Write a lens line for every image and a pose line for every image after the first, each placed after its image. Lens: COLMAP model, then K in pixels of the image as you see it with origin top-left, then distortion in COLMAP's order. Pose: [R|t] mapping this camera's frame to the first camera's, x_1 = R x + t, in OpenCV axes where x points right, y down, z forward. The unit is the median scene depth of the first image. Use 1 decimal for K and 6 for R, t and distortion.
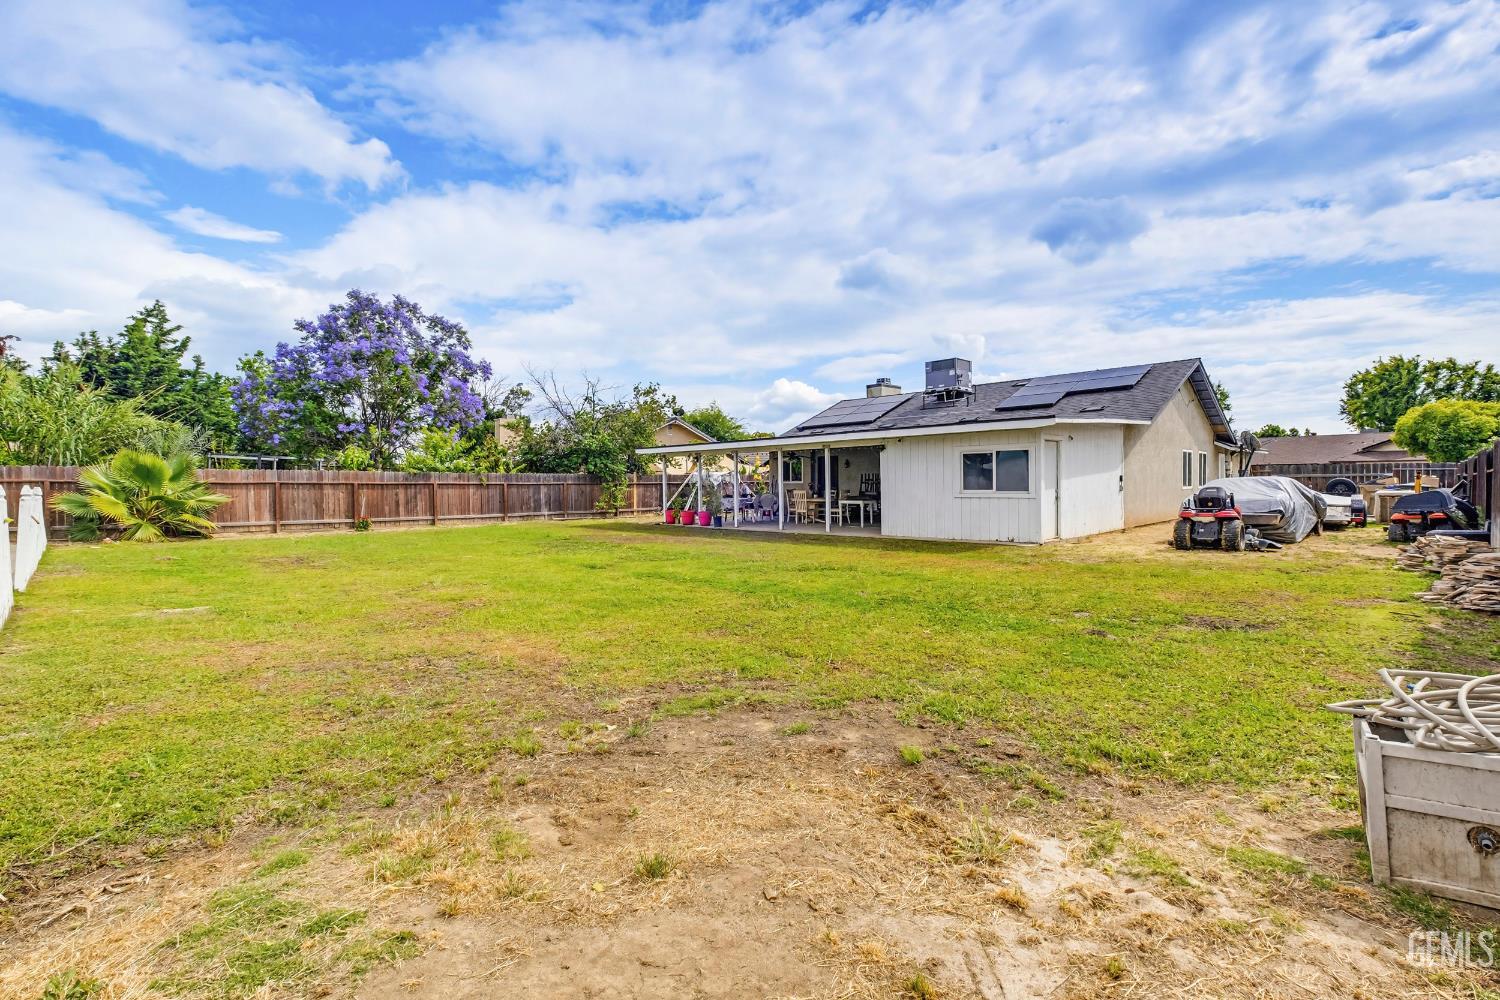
lens RADIAL K [[657.8, 0, 747.1], [0, 657.8, 494.2], [0, 0, 1]] dist [-0.000776, -0.000143]
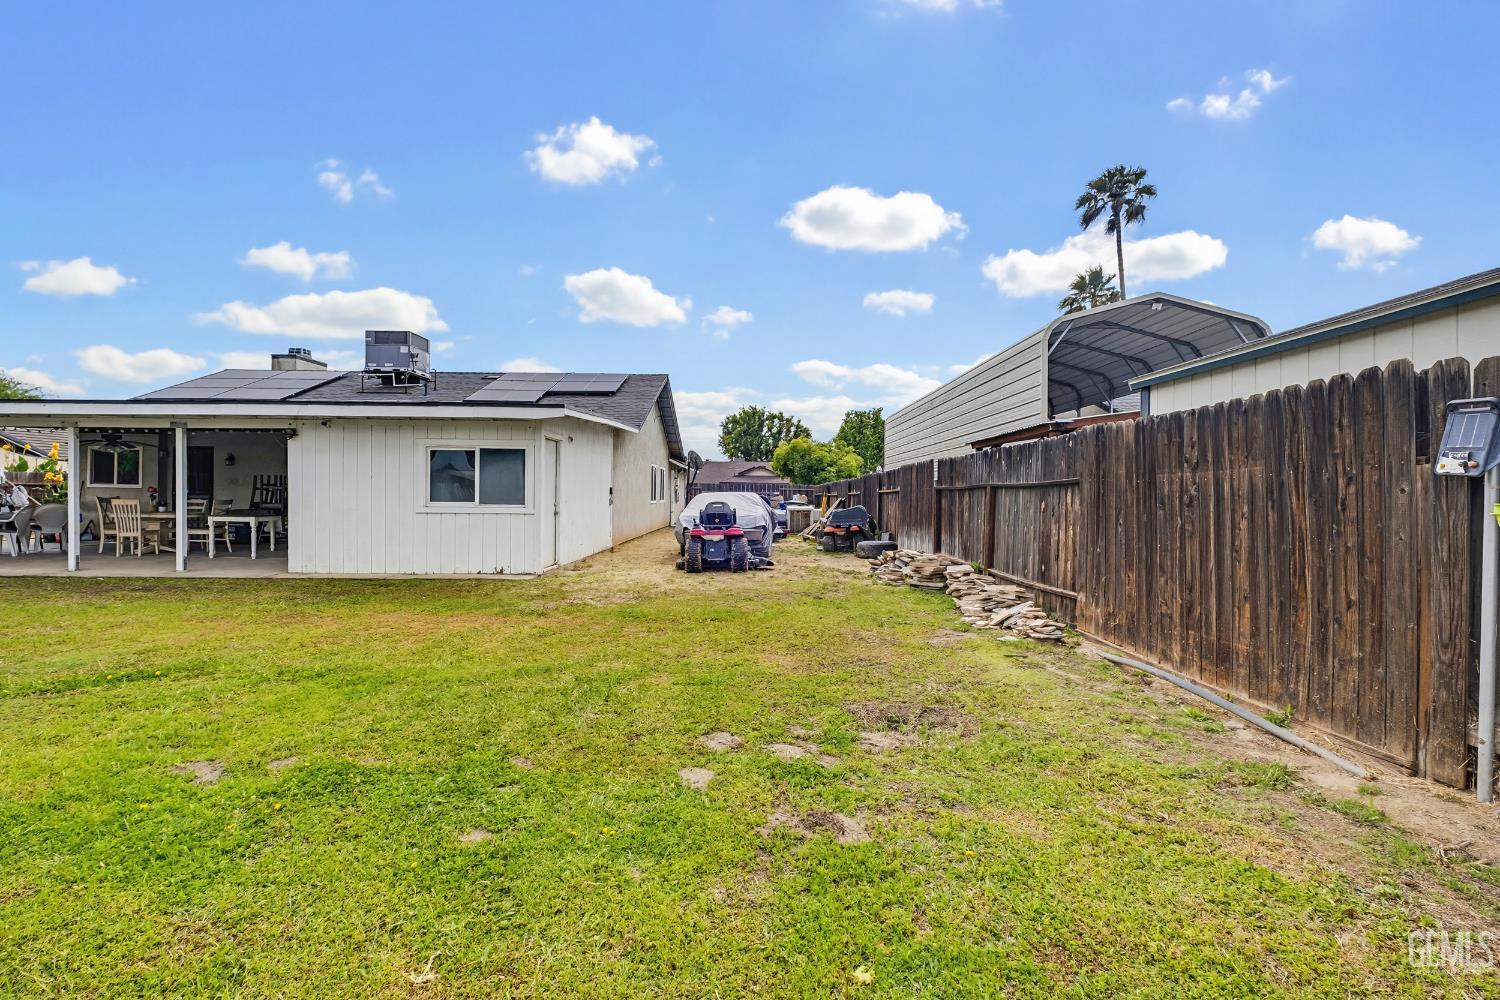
lens RADIAL K [[657.8, 0, 747.1], [0, 657.8, 494.2], [0, 0, 1]] dist [-0.000776, -0.000143]
pose [[0.695144, 0.019462, 0.718607, 0.044867], [-0.006177, 0.999758, -0.021101, -0.001483], [-0.718844, 0.010229, 0.695096, 0.197190]]
